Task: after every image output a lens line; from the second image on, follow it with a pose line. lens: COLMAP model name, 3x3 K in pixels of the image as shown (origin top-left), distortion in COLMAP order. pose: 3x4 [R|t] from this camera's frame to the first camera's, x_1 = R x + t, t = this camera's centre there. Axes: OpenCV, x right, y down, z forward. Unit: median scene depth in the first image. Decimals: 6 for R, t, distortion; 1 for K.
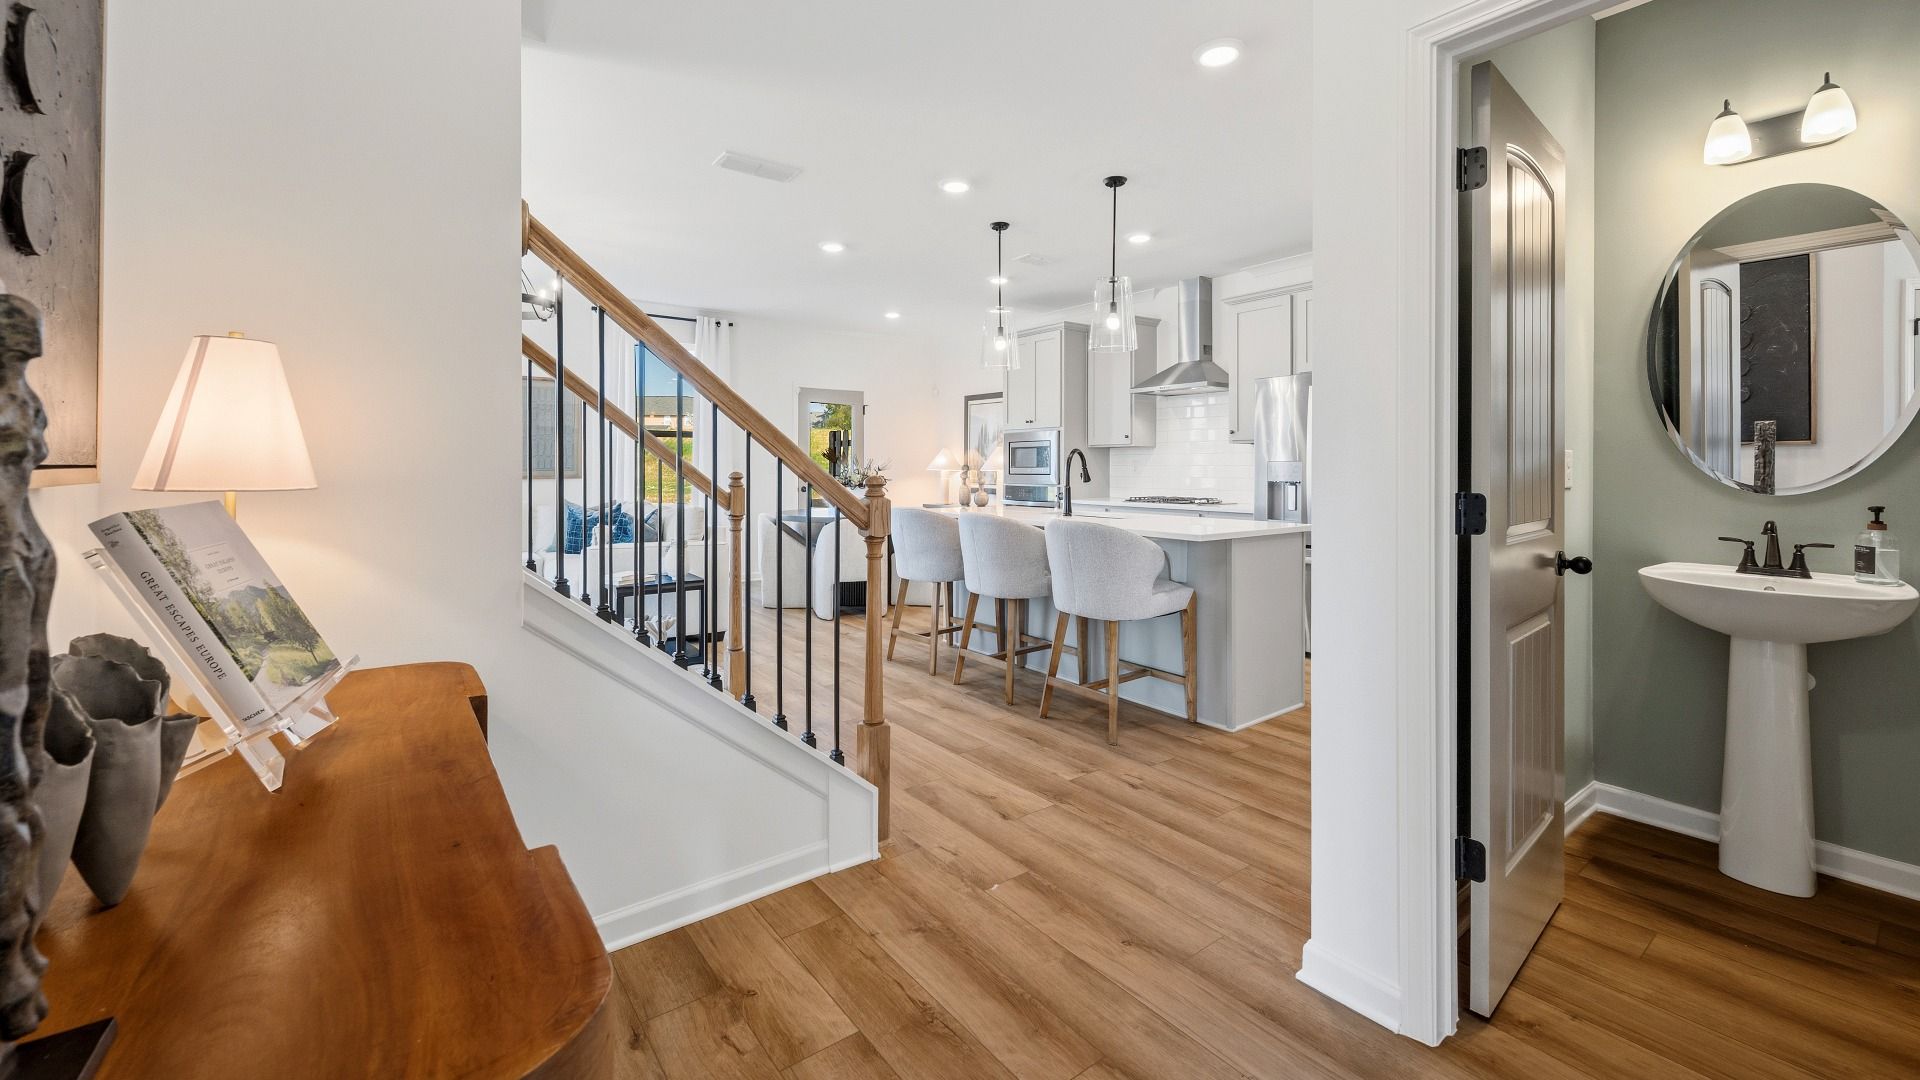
lens RADIAL K [[756.5, 0, 956.6], [0, 756.5, 468.8], [0, 0, 1]] dist [-0.001717, 0.000252]
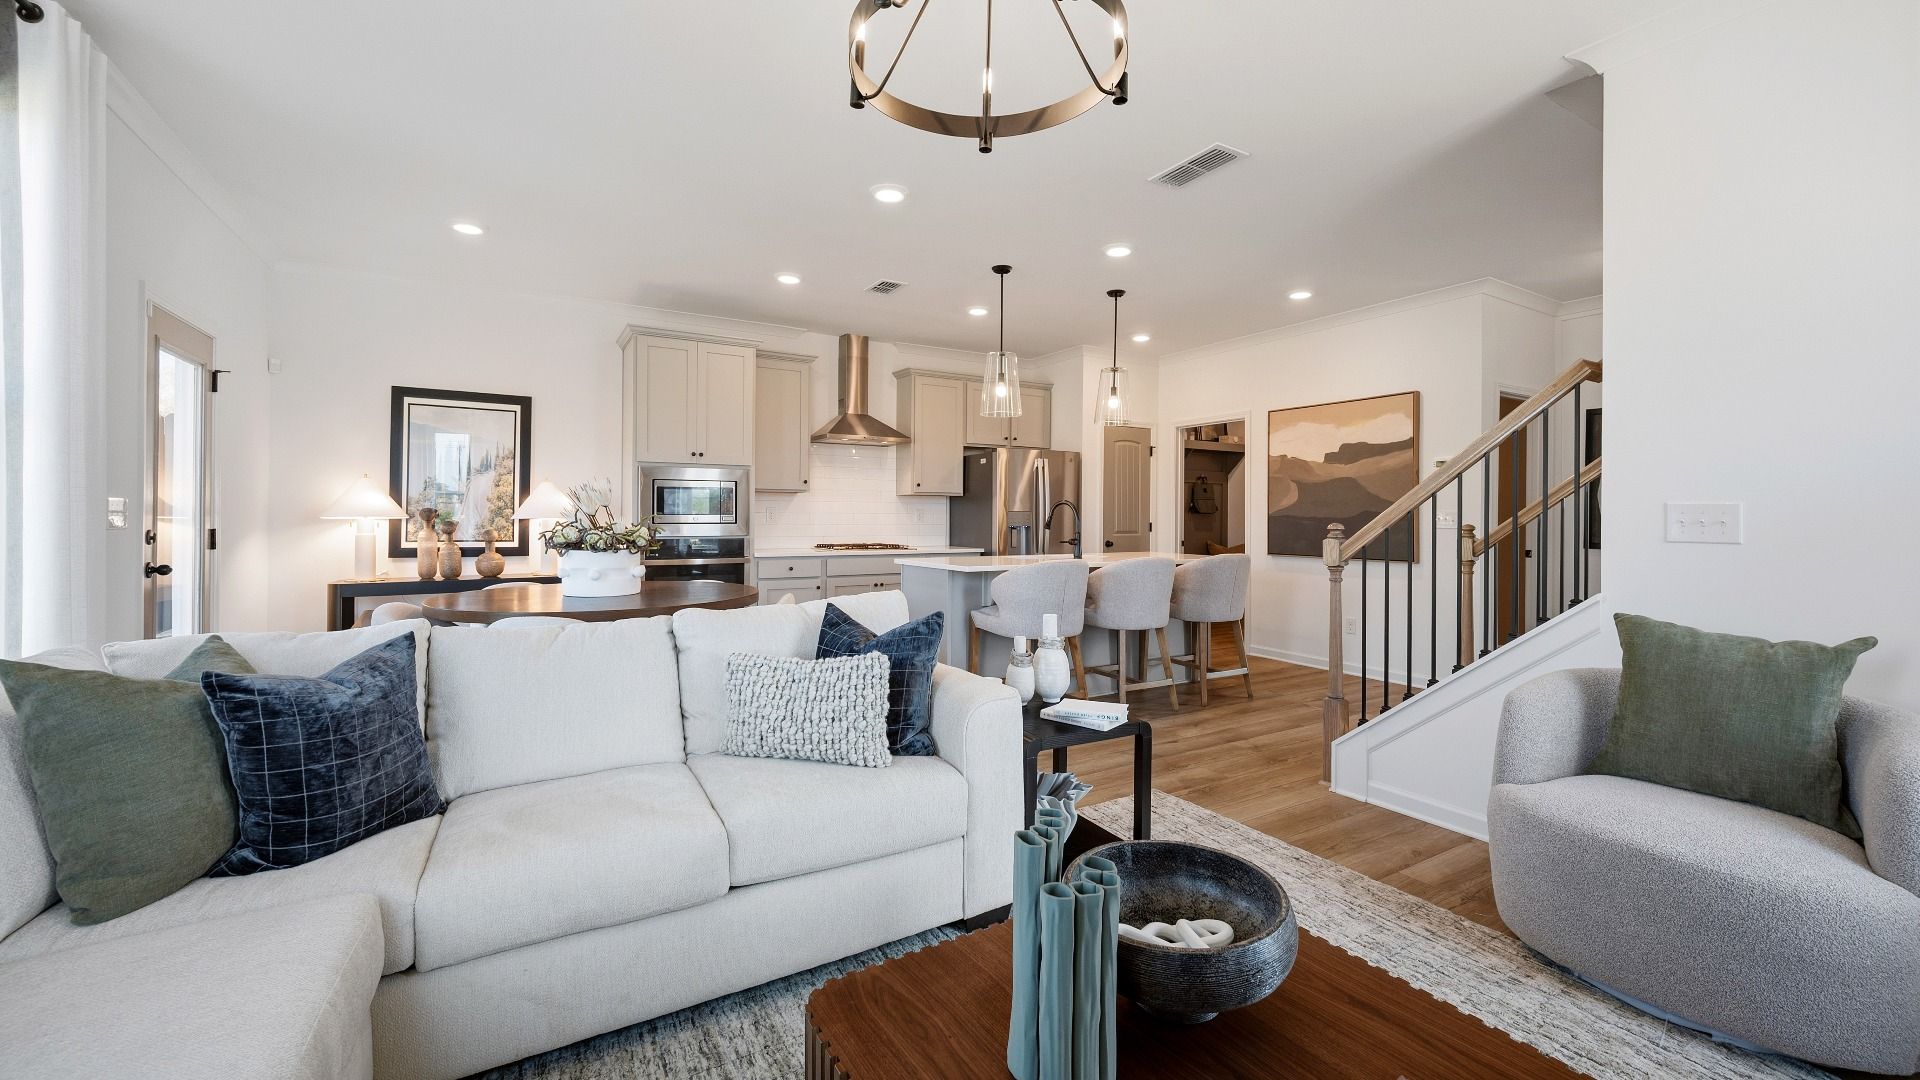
lens RADIAL K [[756.5, 0, 958.1], [0, 756.5, 521.5], [0, 0, 1]] dist [-0.001717, 0.000252]
pose [[0.106623, -0.010141, 0.994248, -0.687985], [-0.003009, 0.999940, 0.010522, -0.004063], [-0.994295, -0.004113, 0.106586, 0.713427]]
